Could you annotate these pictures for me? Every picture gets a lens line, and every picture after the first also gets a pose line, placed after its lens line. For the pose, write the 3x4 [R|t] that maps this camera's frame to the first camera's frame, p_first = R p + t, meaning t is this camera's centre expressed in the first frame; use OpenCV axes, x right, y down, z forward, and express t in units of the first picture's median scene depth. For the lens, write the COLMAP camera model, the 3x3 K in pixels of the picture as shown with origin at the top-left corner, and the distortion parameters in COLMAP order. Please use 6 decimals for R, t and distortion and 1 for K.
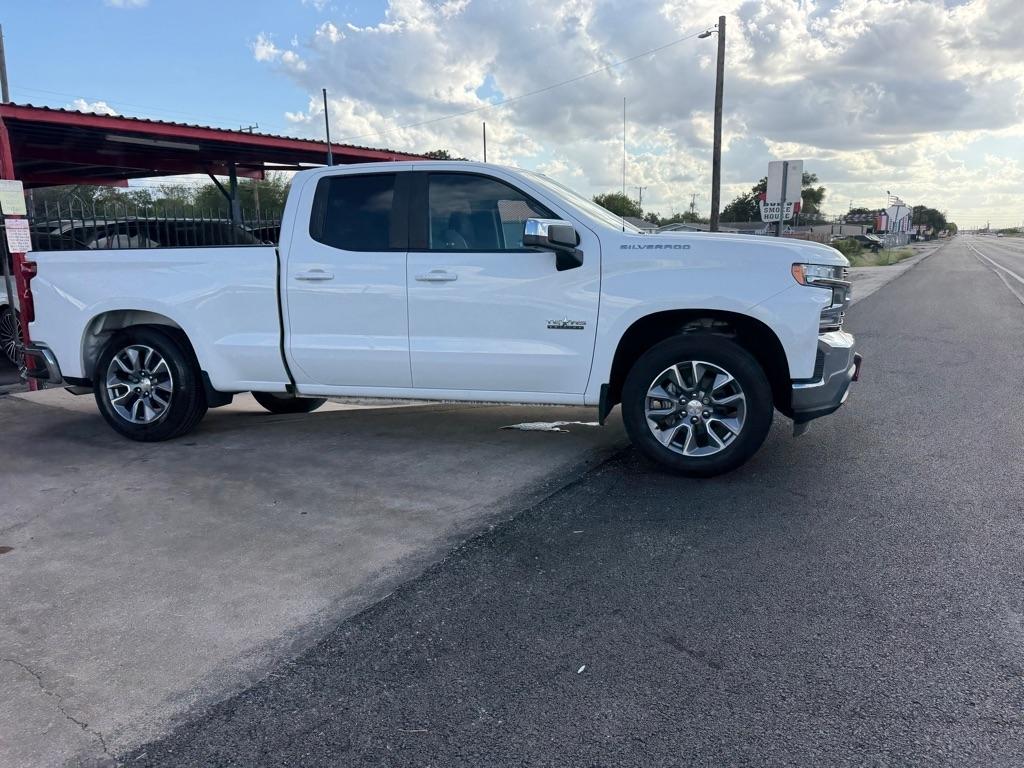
lens RADIAL K [[726.0, 0, 511.2], [0, 726.0, 383.8], [0, 0, 1]] dist [0.049098, -0.072770]
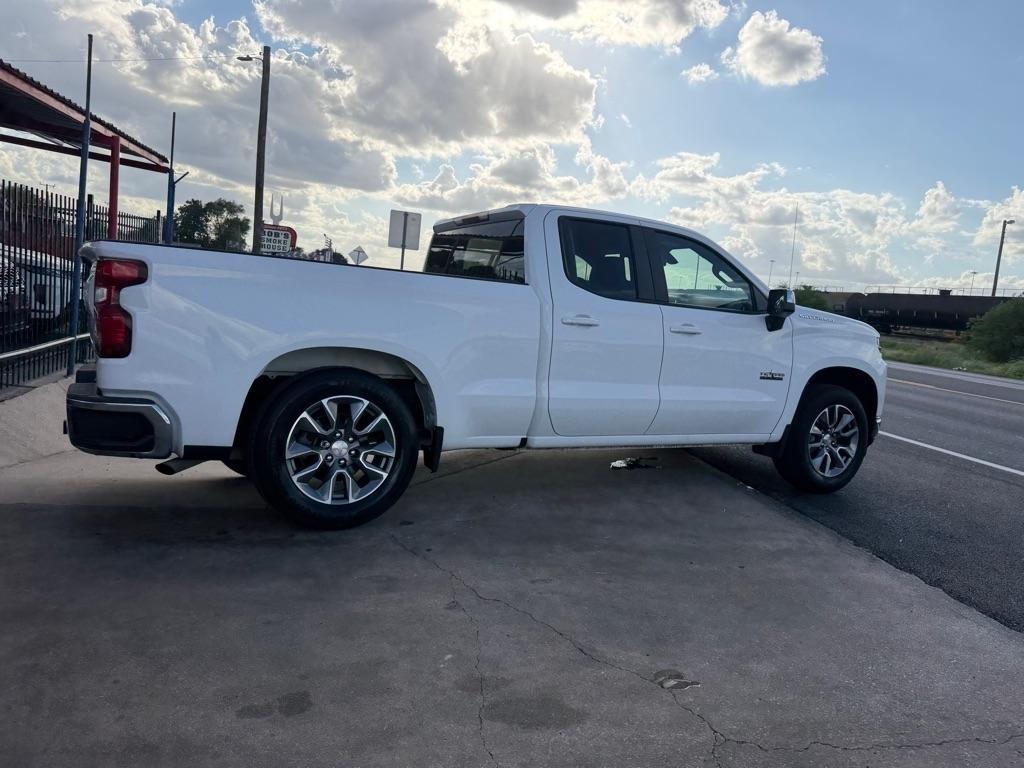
lens RADIAL K [[726.0, 0, 511.2], [0, 726.0, 383.8], [0, 0, 1]] dist [0.049098, -0.072770]
pose [[0.713812, -0.002284, 0.700334, -1.079501], [0.026783, 0.999352, -0.024039, -0.051726], [-0.699825, 0.035916, 0.713411, 0.443493]]
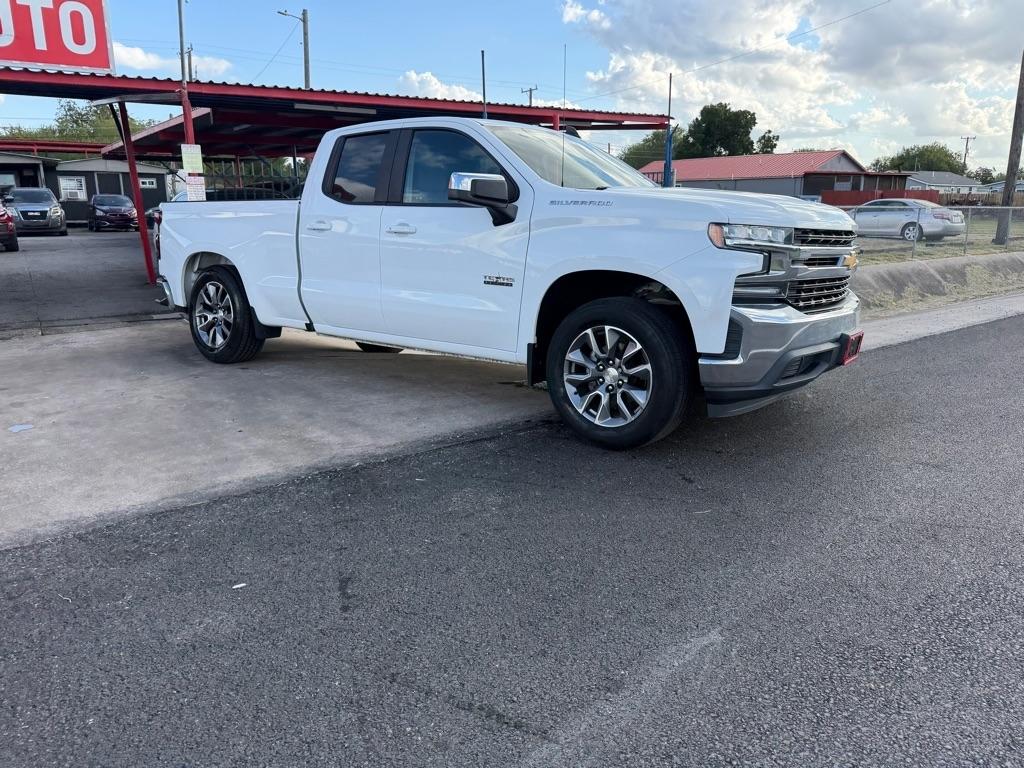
lens RADIAL K [[725.2, 0, 503.4], [0, 725.2, 374.3], [0, 0, 1]] dist [0.036388, -0.051605]
pose [[0.925000, 0.096637, -0.367473, 0.461775], [-0.080829, 0.995027, 0.058207, -0.012272], [0.371271, -0.024139, 0.928211, 0.075118]]
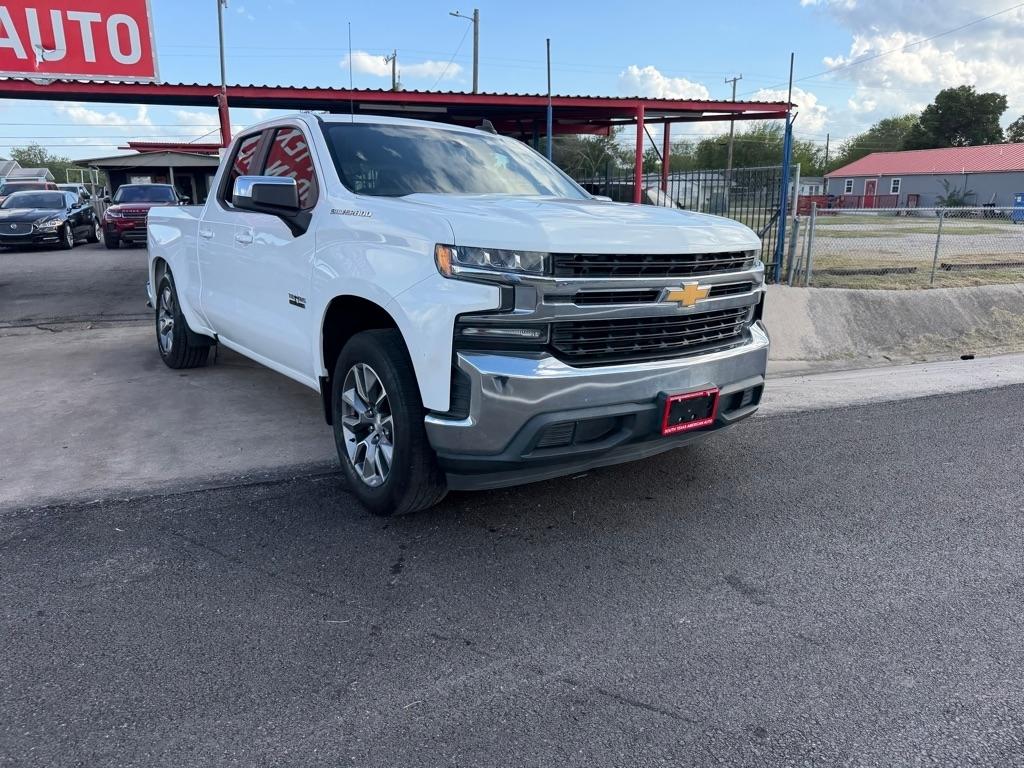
lens RADIAL K [[728.9, 0, 512.0], [0, 728.9, 380.4], [0, 0, 1]] dist [0.018065, -0.023719]
pose [[0.789593, 0.155978, -0.593476, 0.808068], [-0.122692, 0.987755, 0.096366, -0.104074], [0.601240, -0.003275, 0.799062, 0.459385]]
